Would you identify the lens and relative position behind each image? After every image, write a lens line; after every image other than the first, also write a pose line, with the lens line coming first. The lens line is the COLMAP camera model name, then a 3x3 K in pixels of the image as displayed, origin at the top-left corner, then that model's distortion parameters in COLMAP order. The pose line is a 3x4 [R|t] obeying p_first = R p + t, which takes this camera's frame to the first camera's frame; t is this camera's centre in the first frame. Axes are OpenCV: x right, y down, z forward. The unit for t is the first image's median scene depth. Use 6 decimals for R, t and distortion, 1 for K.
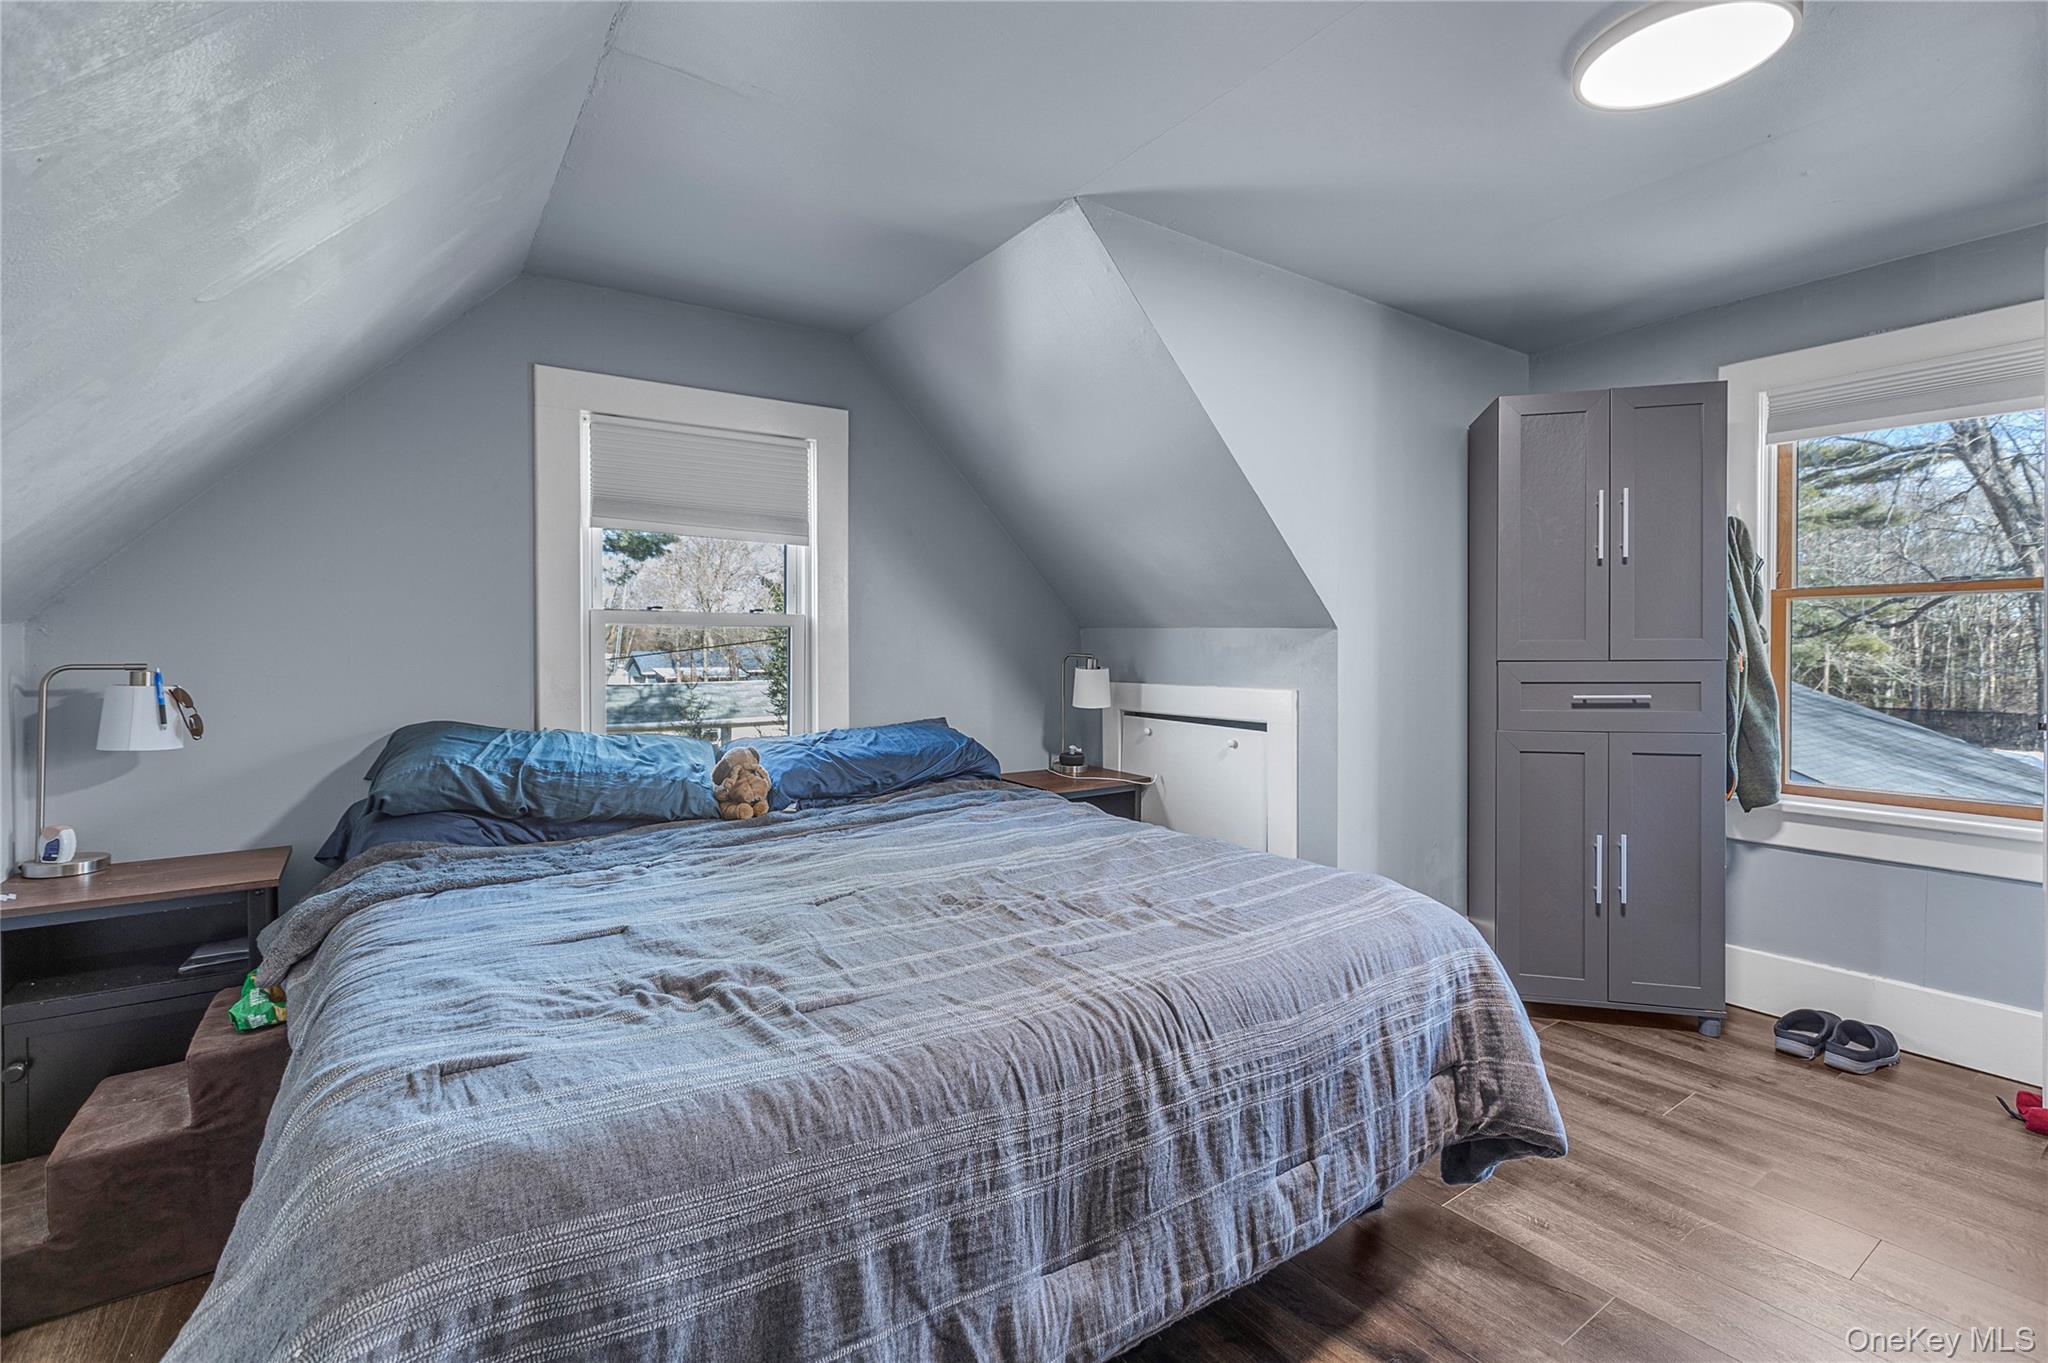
lens RADIAL K [[926.4, 0, 1021.8], [0, 926.4, 663.8], [0, 0, 1]] dist [0.000803, -0.000846]
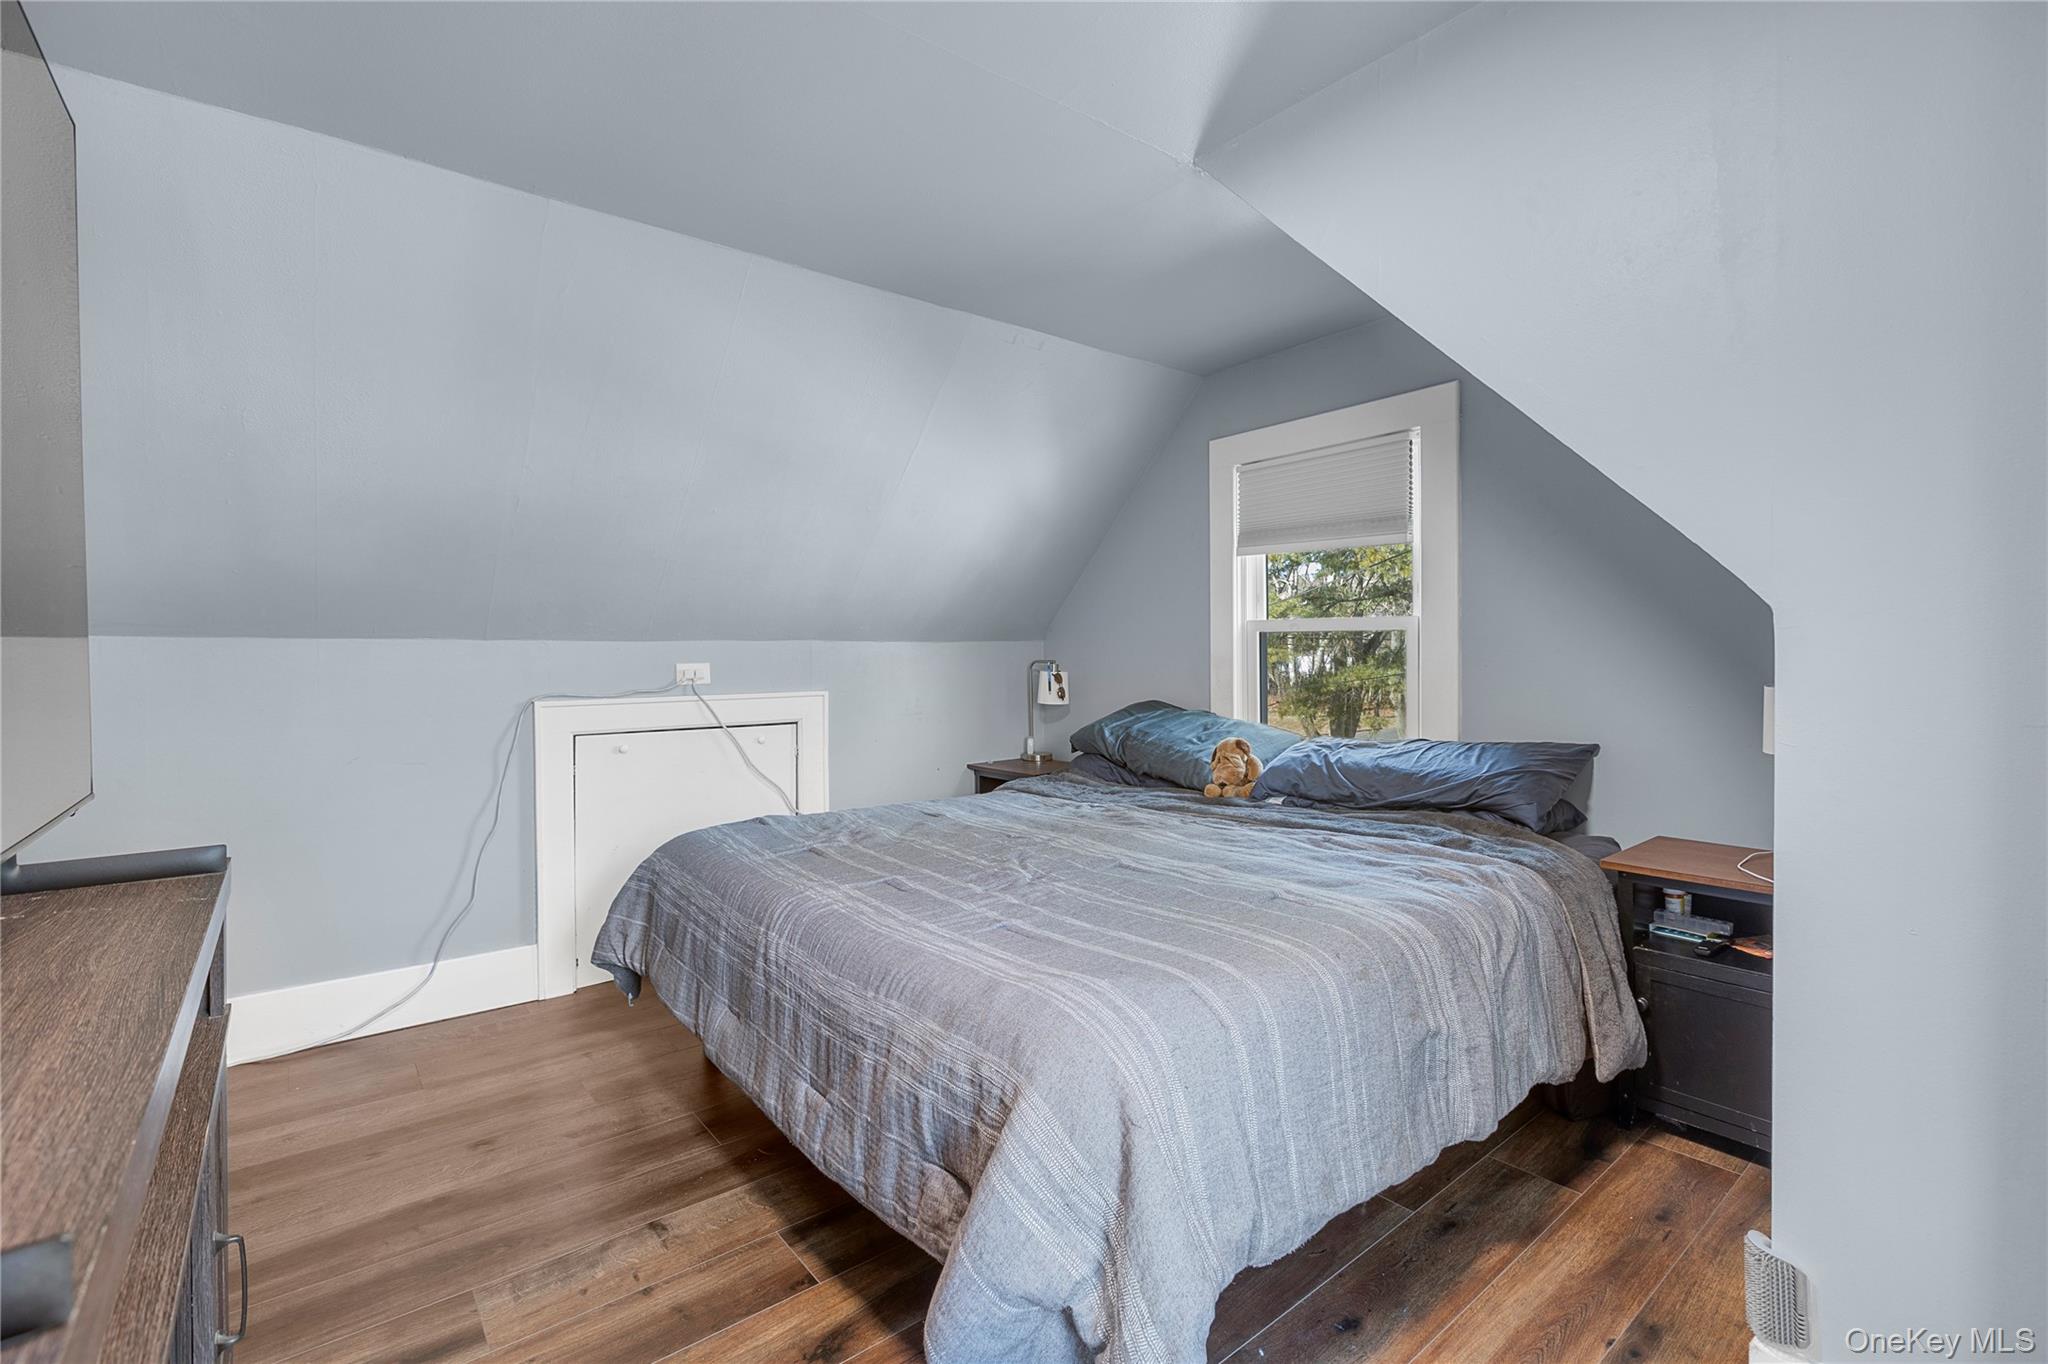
lens RADIAL K [[926.4, 0, 1023.0], [0, 926.4, 674.3], [0, 0, 1]] dist [0.000803, -0.000846]
pose [[0.059641, 0.025186, -0.997902, 1.141442], [-0.010266, 0.999644, 0.024617, -0.020002], [0.998167, 0.008777, 0.059879, 0.912806]]
